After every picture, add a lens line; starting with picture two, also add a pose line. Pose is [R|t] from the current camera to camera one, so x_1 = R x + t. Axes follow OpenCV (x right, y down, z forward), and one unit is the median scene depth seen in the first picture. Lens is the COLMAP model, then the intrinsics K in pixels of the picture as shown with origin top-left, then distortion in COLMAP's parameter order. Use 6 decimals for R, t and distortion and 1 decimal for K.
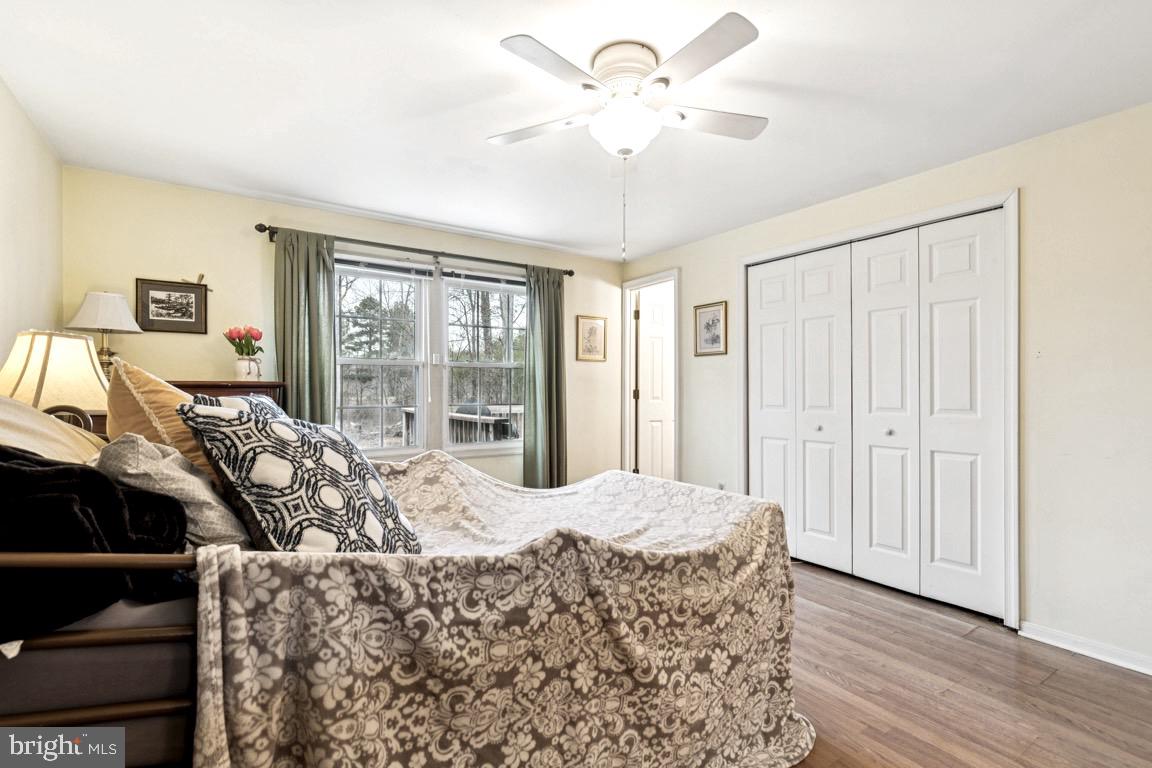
lens RADIAL K [[525.1, 0, 580.8], [0, 525.1, 390.5], [0, 0, 1]] dist [0.005287, -0.000780]
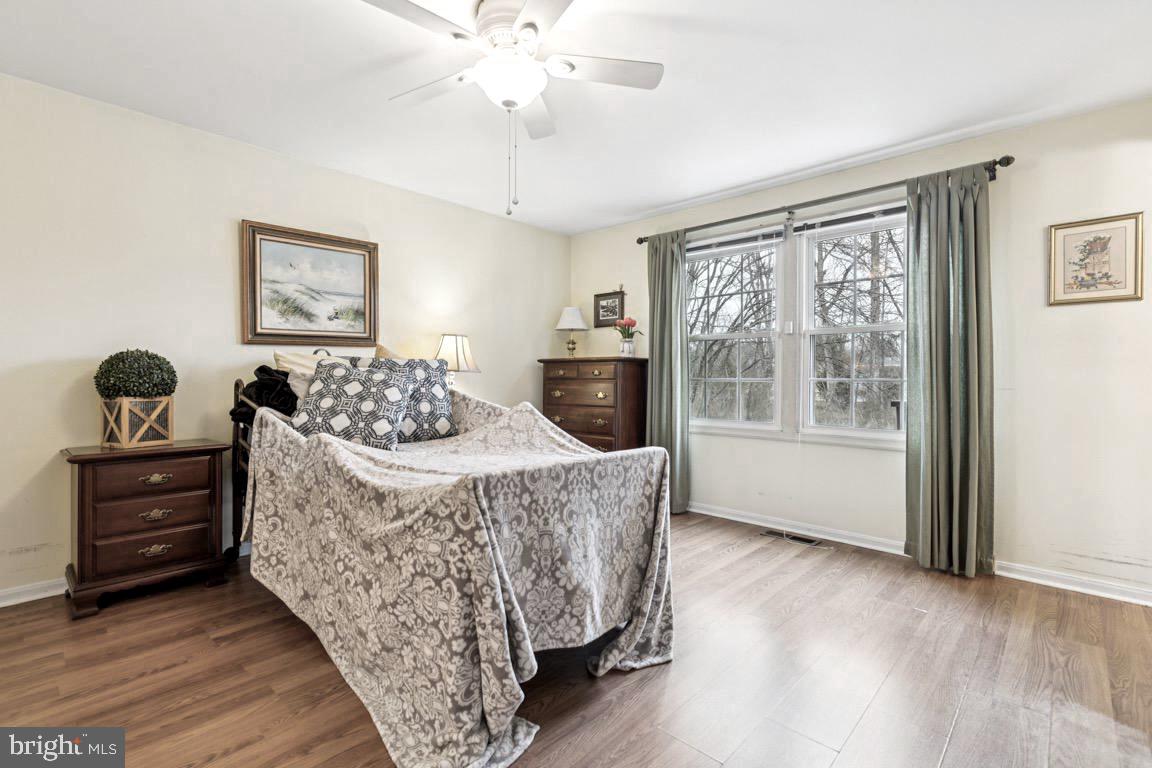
lens RADIAL K [[525.1, 0, 580.9], [0, 525.1, 375.6], [0, 0, 1]] dist [0.005287, -0.000780]
pose [[0.223754, 0.008465, -0.974609, 0.532099], [0.007025, 0.999922, 0.010298, 0.011117], [0.974620, -0.009151, 0.223677, 0.462905]]
